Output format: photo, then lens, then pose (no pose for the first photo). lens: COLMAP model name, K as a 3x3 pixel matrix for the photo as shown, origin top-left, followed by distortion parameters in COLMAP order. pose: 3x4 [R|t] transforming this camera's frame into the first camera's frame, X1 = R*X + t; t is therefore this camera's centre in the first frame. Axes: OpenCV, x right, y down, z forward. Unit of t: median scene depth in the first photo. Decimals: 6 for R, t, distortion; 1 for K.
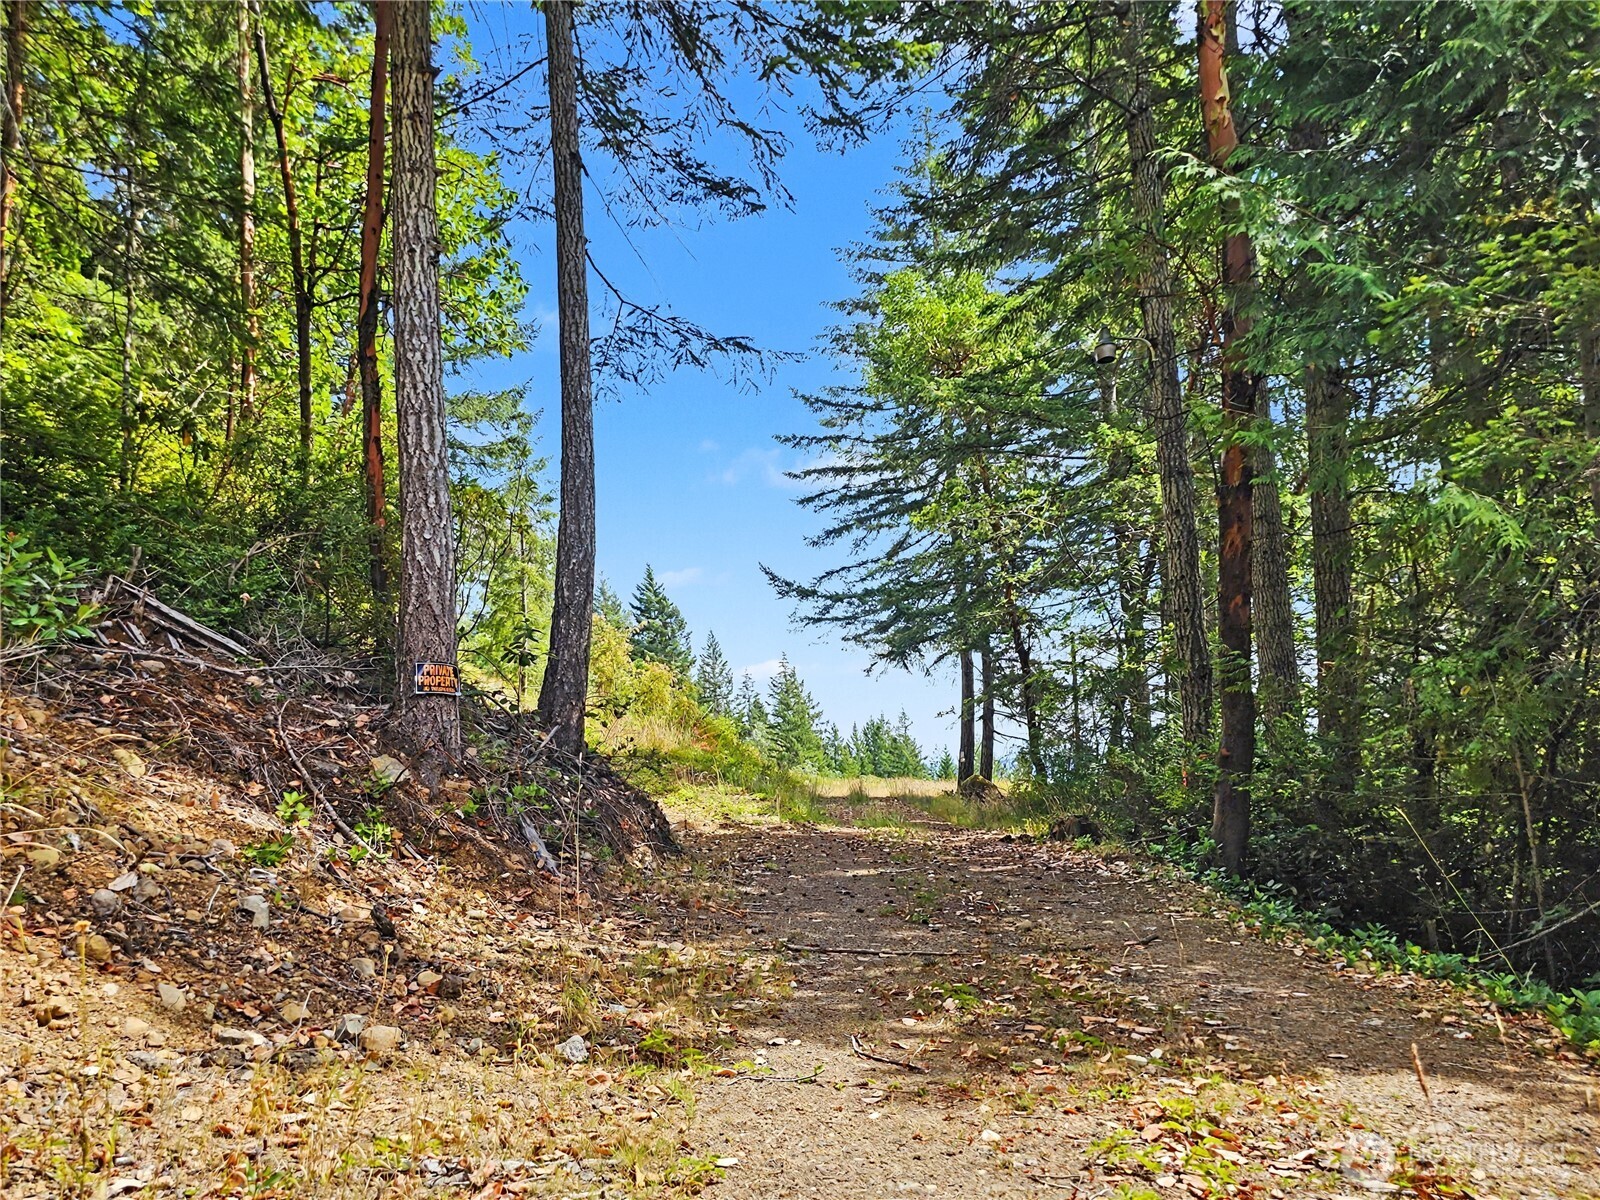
lens RADIAL K [[2294.6, 0, 799.1], [0, 2294.6, 597.8], [0, 0, 1]] dist [0.121456, 0.000000]
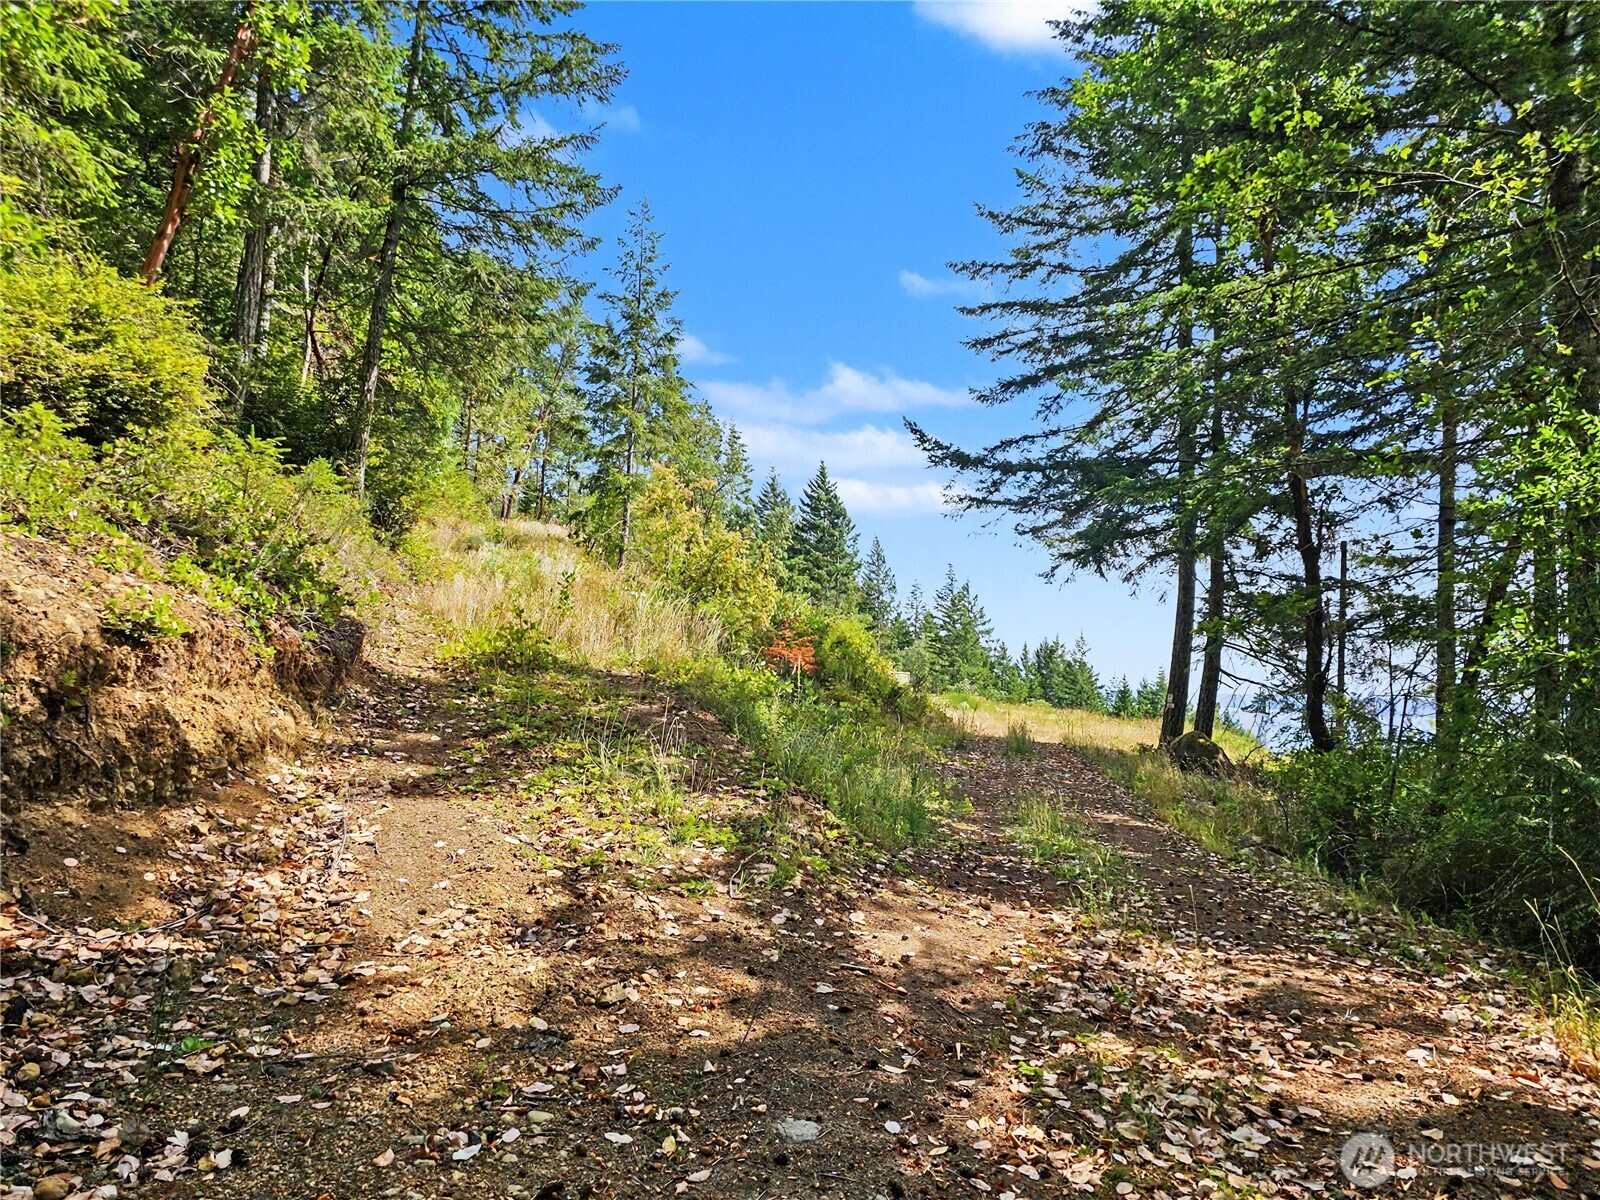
lens RADIAL K [[2294.6, 0, 795.1], [0, 2294.6, 605.7], [0, 0, 1]] dist [0.121456, 0.000000]
pose [[0.993994, 0.077117, -0.077643, 0.007683], [-0.073711, 0.996226, 0.045824, 0.013232], [0.080884, -0.039825, 0.995928, 0.253399]]
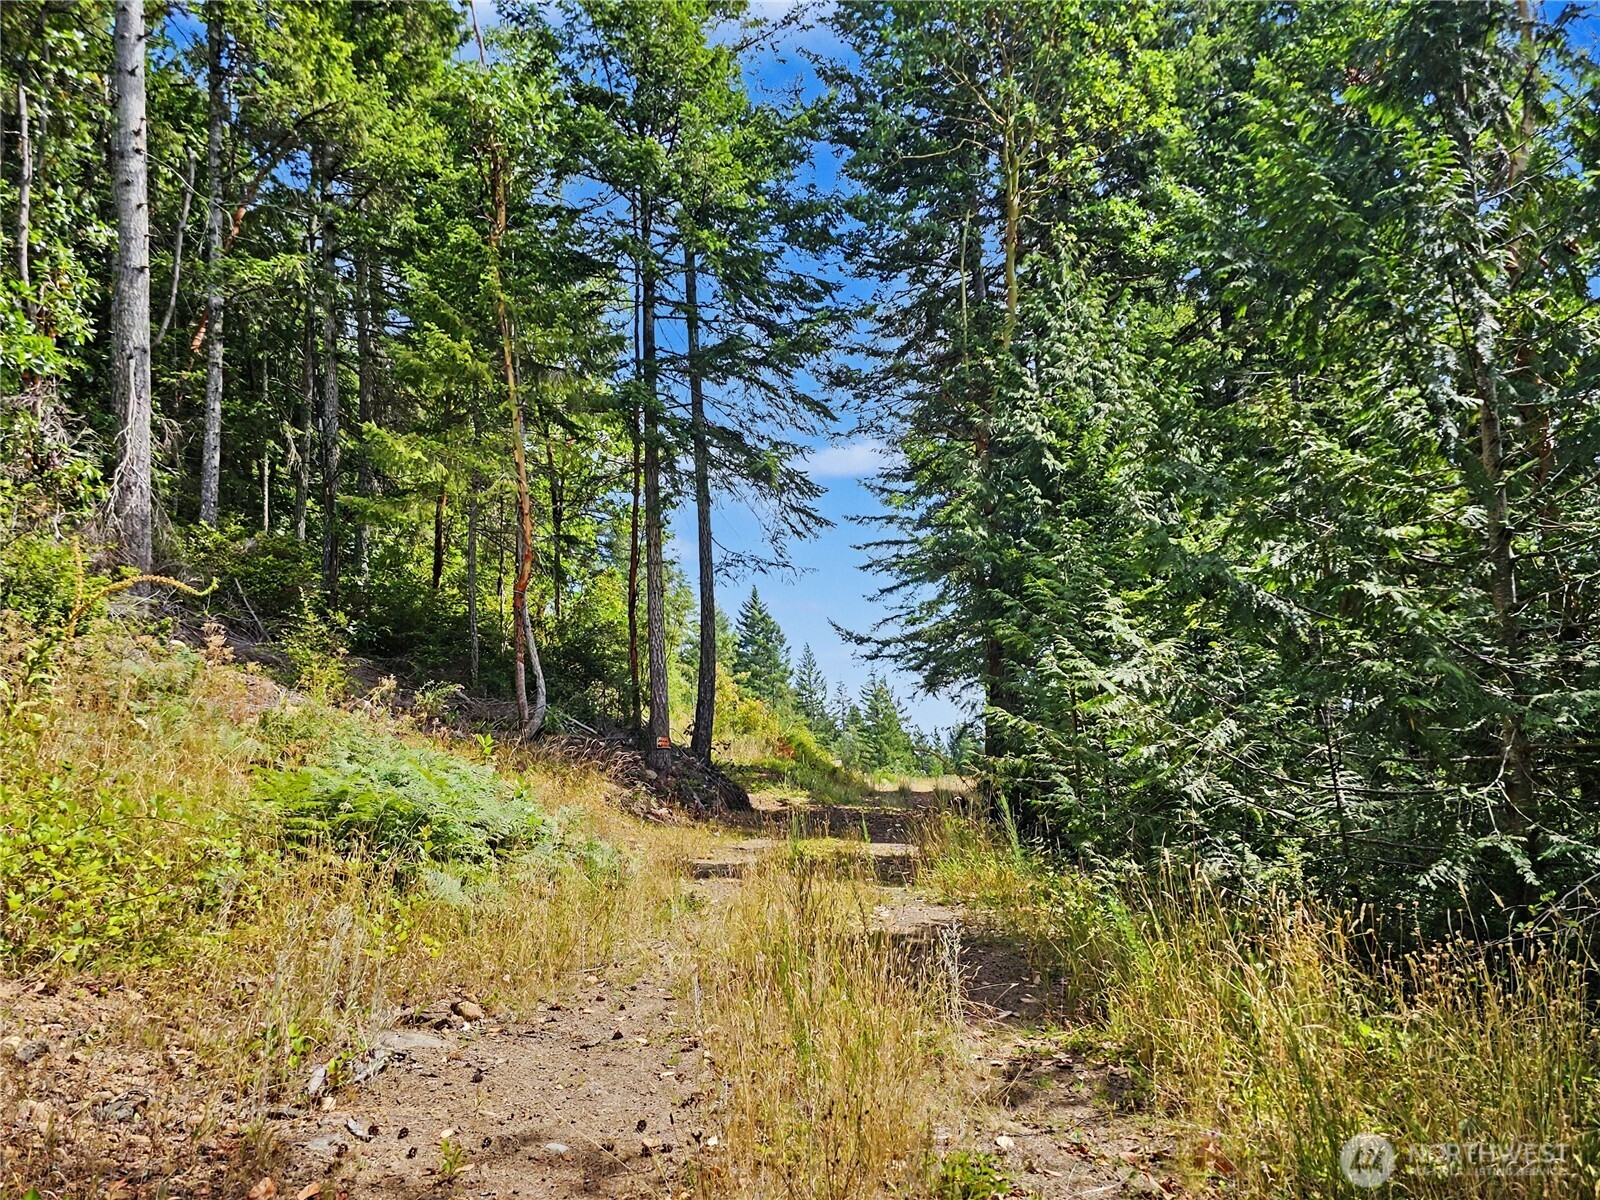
lens RADIAL K [[2294.6, 0, 801.2], [0, 2294.6, 599.1], [0, 0, 1]] dist [0.121456, 0.000000]
pose [[0.999047, -0.001241, -0.043637, 0.022995], [0.001257, 0.999999, 0.000339, -0.023559], [0.043637, -0.000393, 0.999047, -0.306283]]
